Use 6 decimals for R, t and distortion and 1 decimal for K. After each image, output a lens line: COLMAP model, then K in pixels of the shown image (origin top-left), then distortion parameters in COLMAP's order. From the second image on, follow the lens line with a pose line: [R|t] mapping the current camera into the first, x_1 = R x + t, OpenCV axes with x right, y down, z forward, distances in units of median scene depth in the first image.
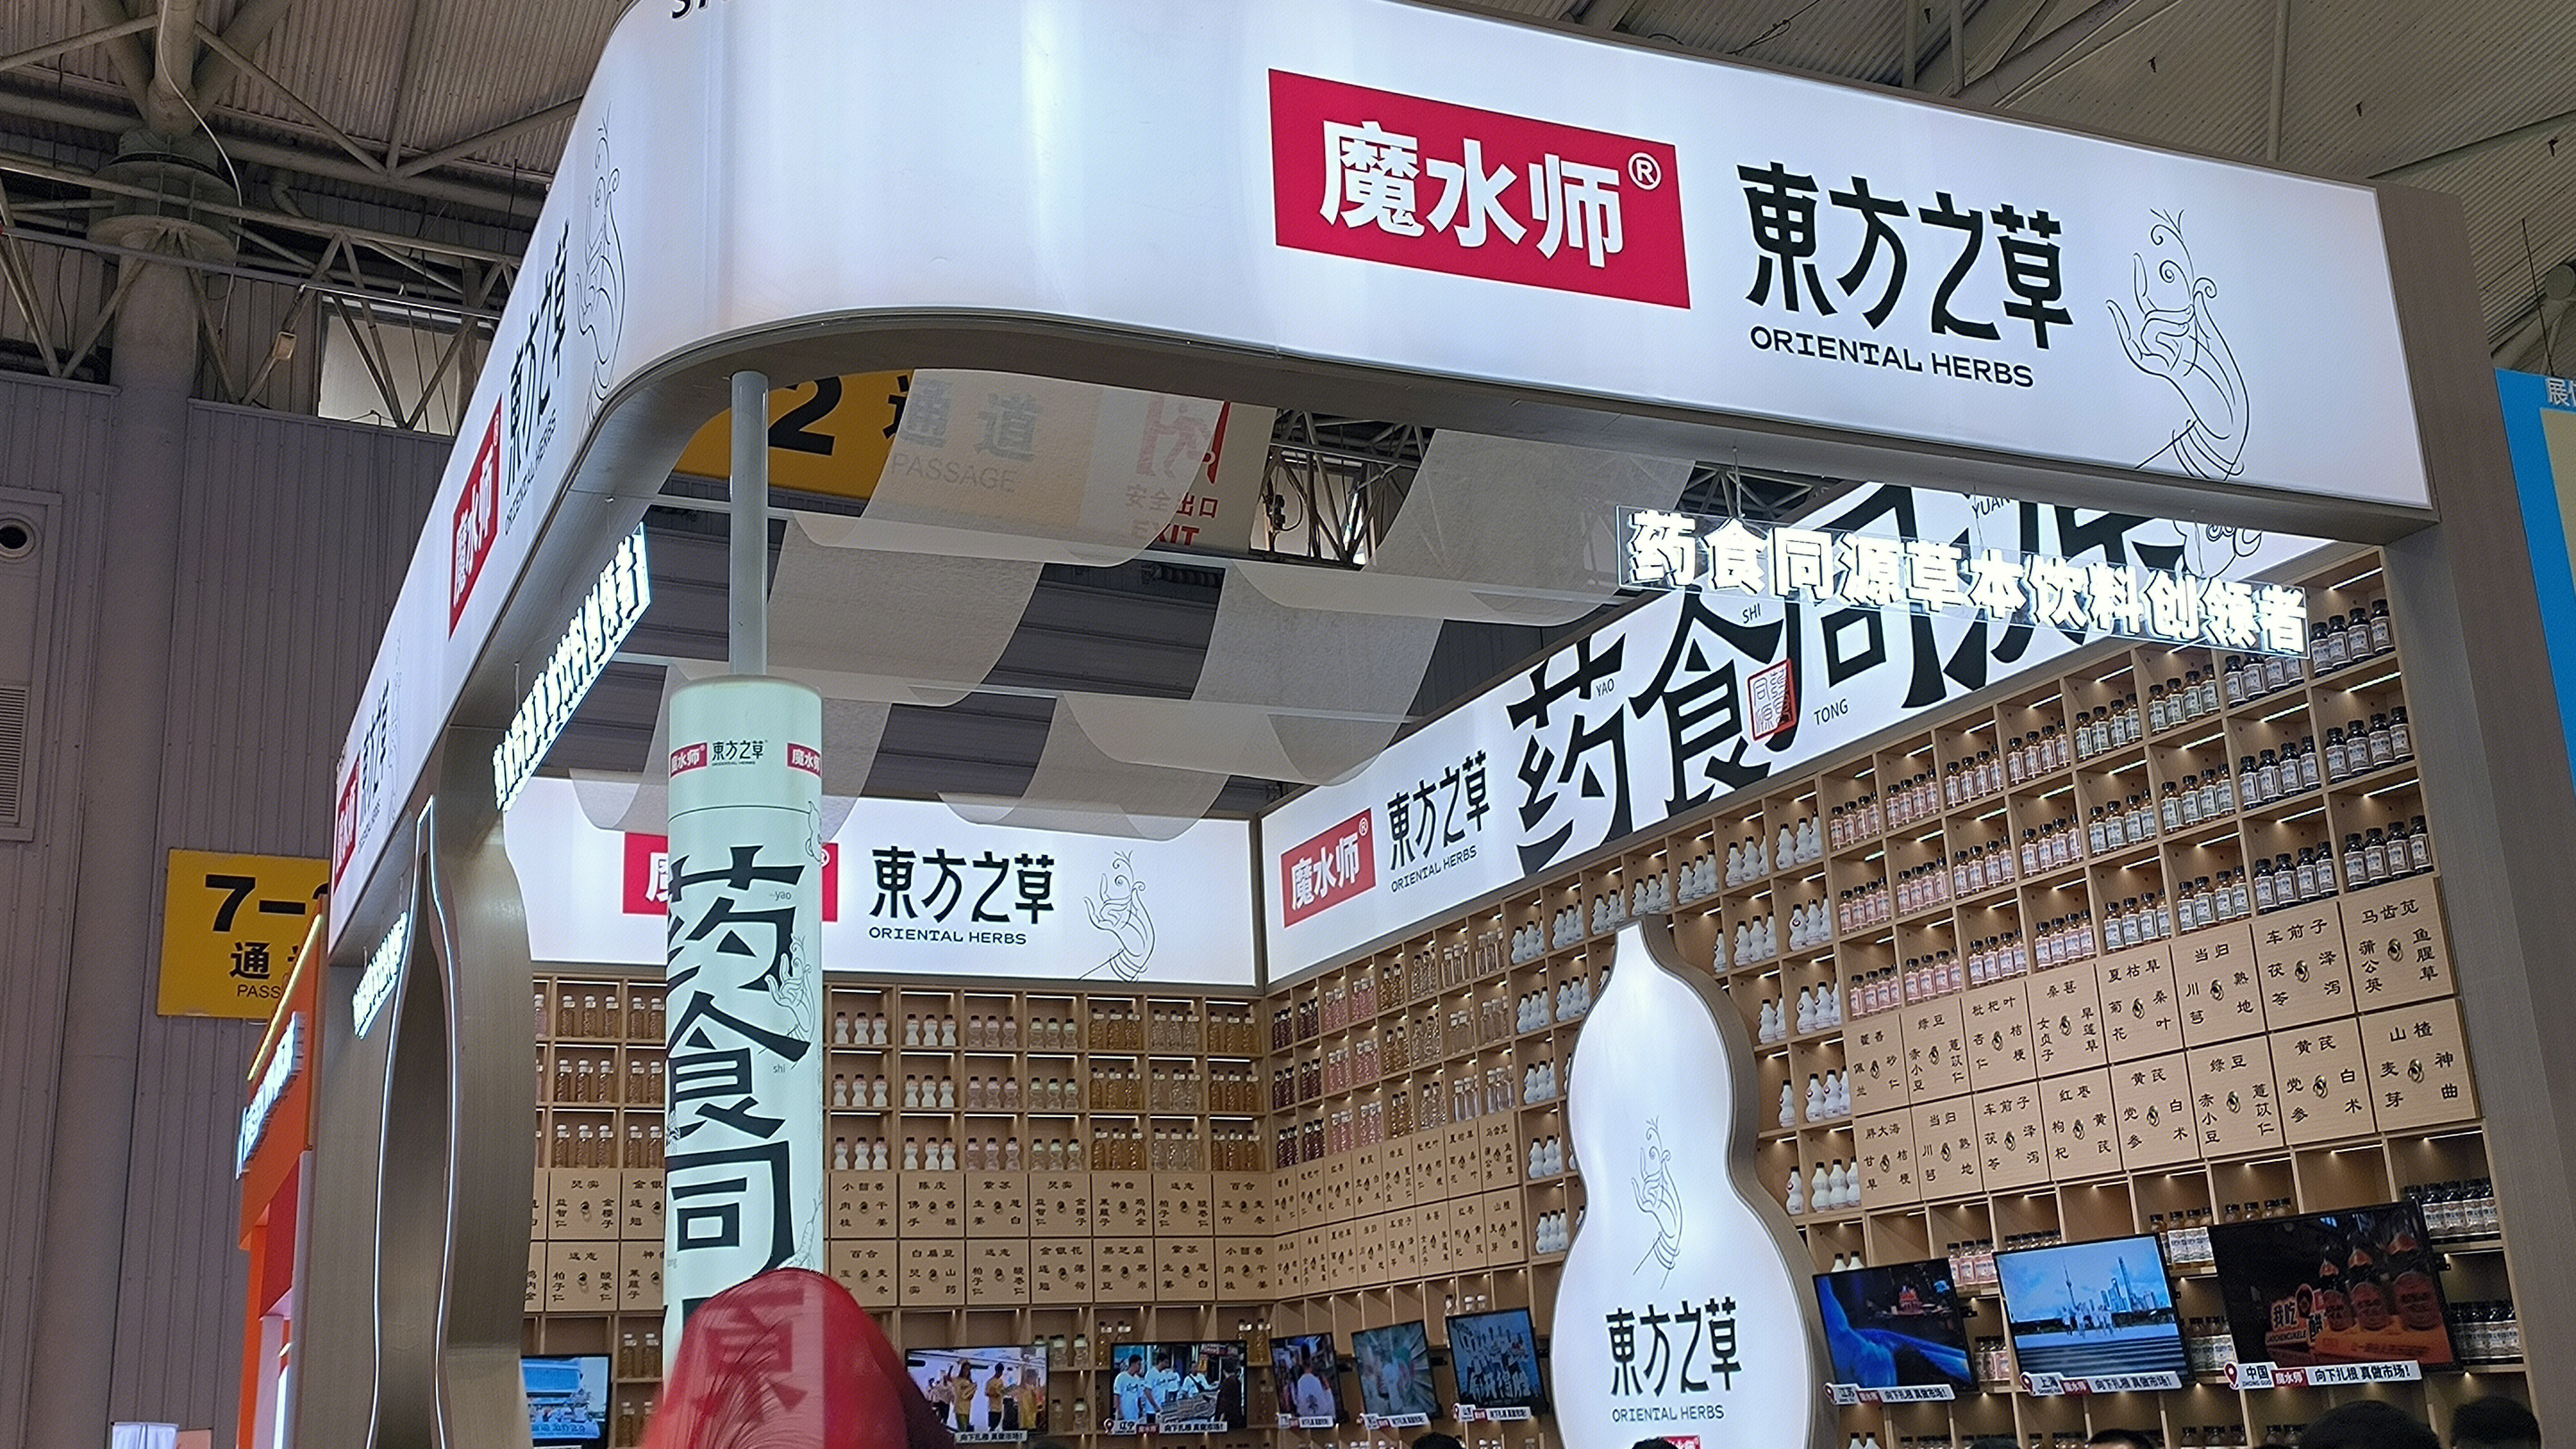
lens RADIAL K [[2559.1, 0, 1288.0], [0, 2559.1, 724.5], [0, 0, 1]] dist [0.013449, 0.000275]
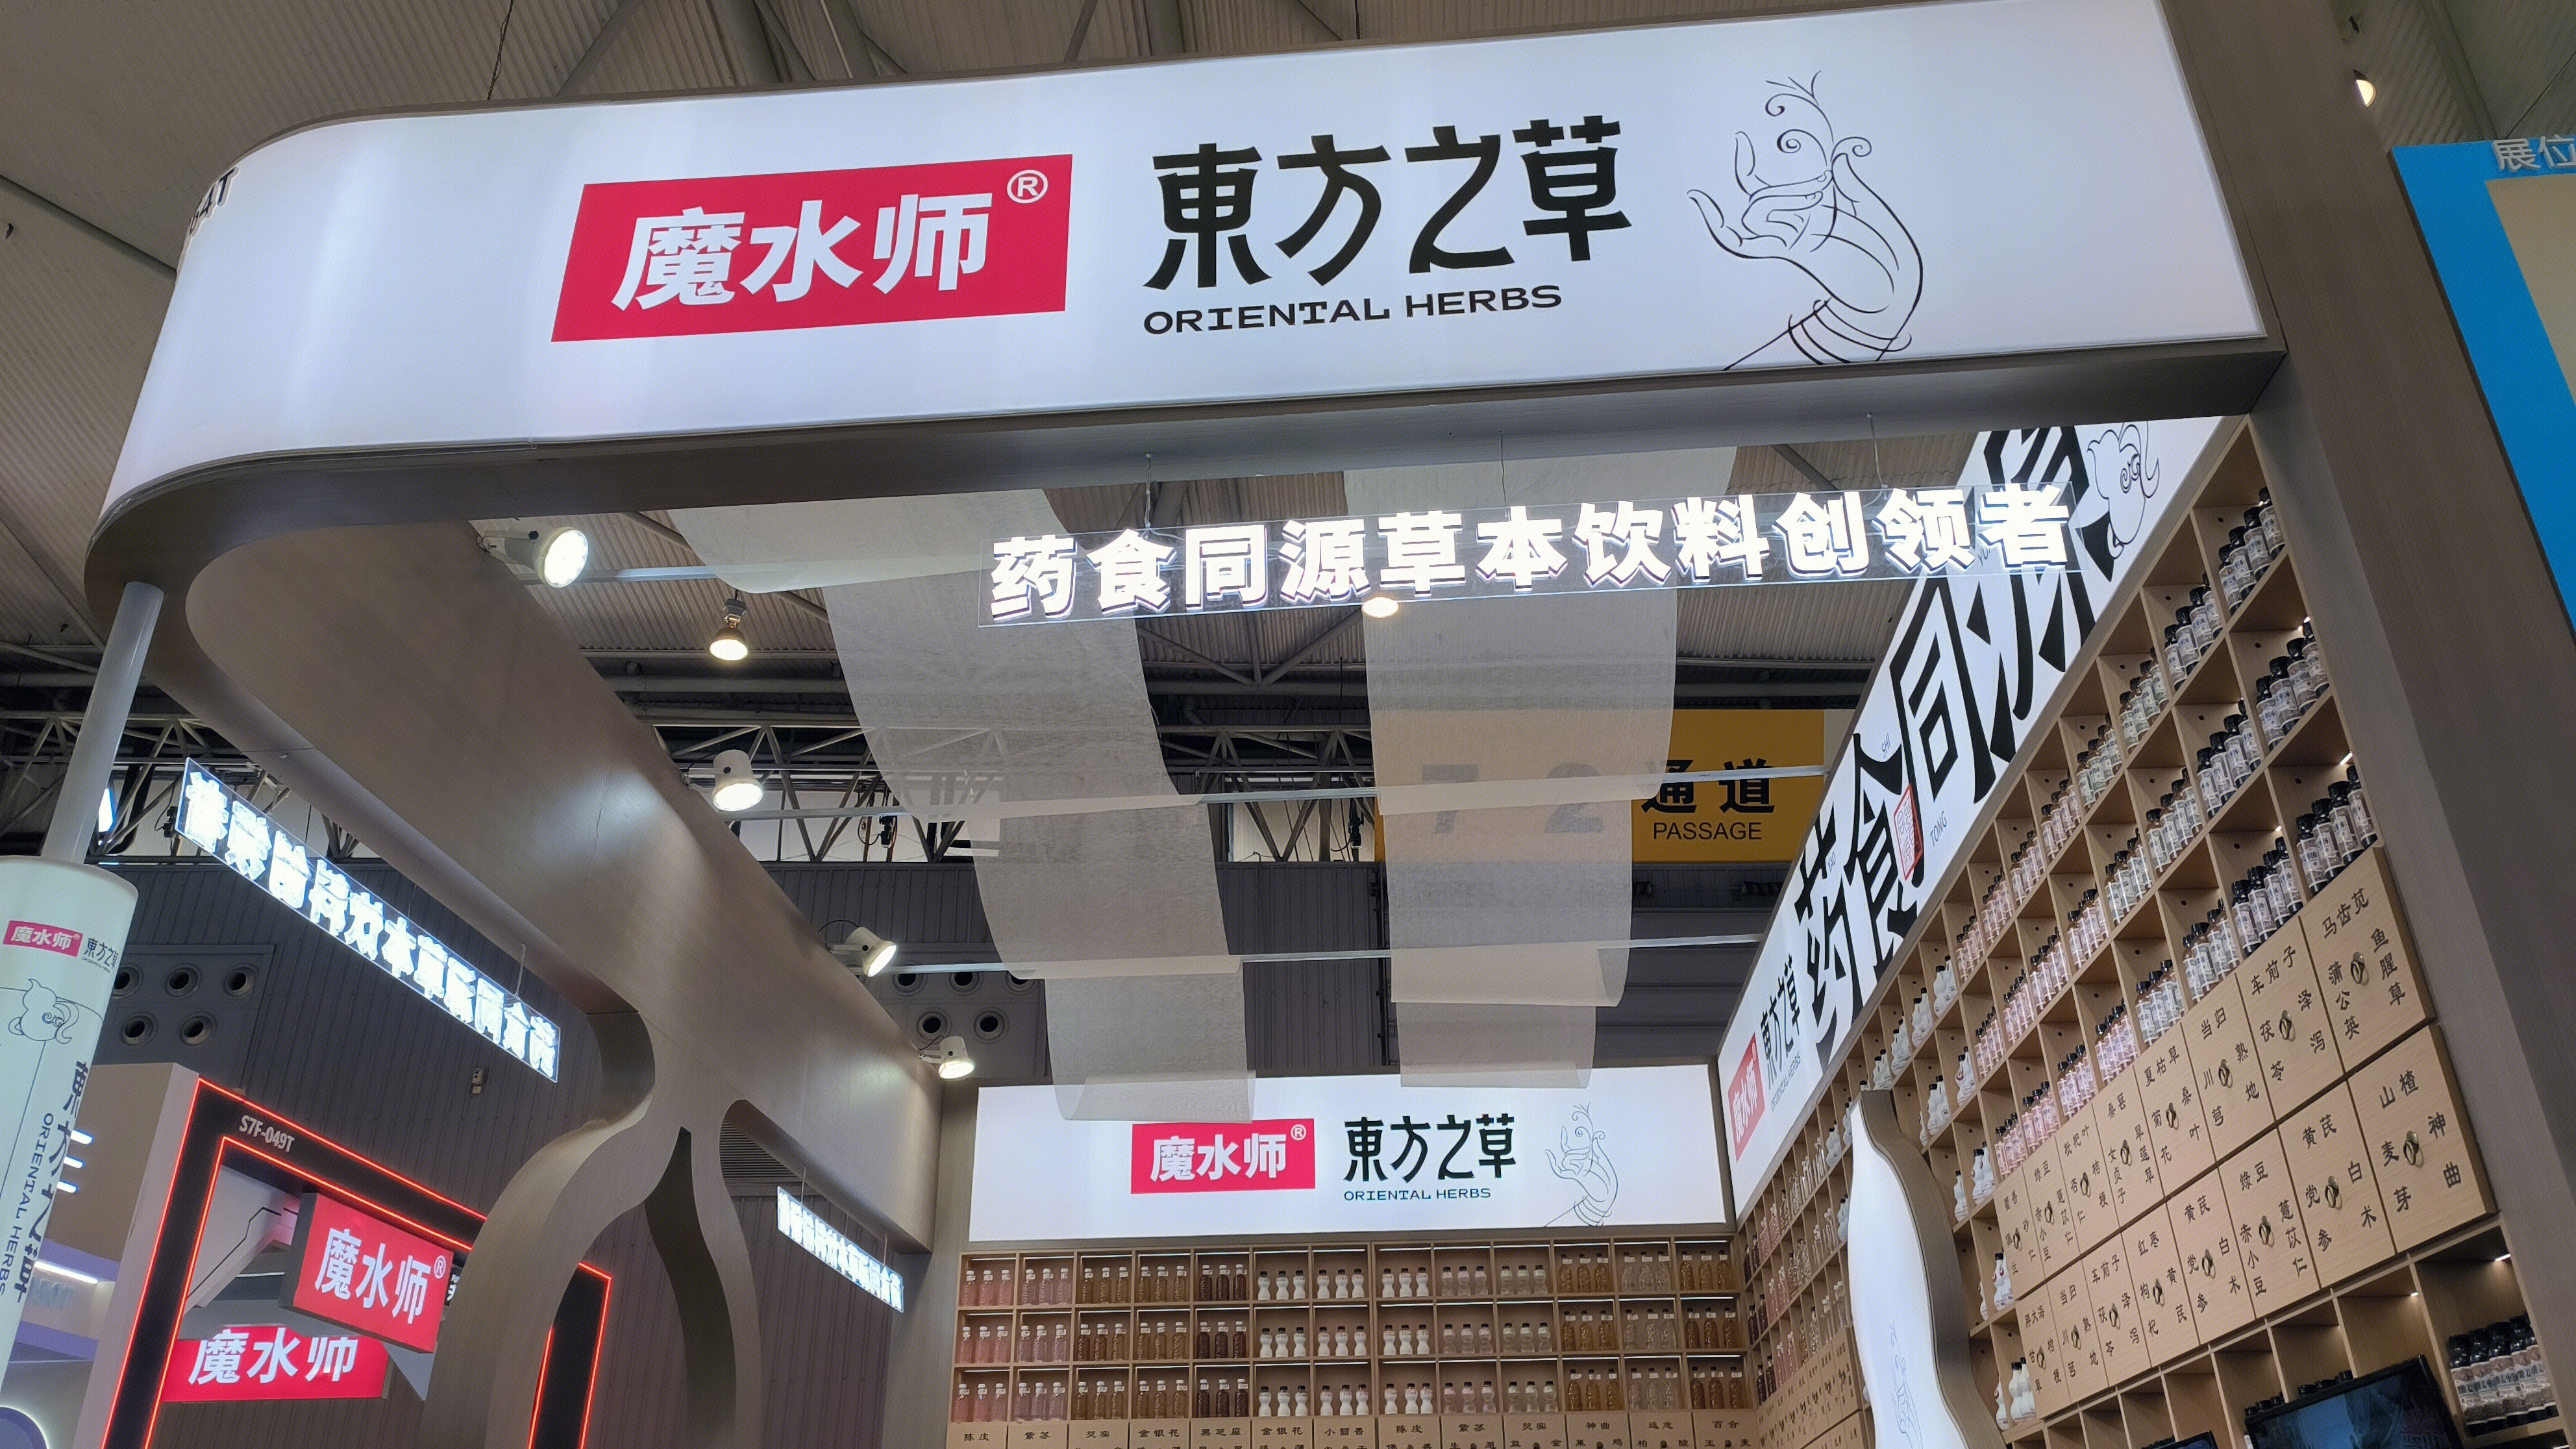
lens RADIAL K [[1896.9, 0, 1286.6], [0, 1896.9, 733.7], [0, 0, 1]] dist [-0.009536, 0.105253]
pose [[0.877763, -0.186868, -0.441149, 0.332134], [0.101769, 0.972508, -0.209456, 0.082939], [0.468162, 0.138958, 0.872649, 0.340891]]
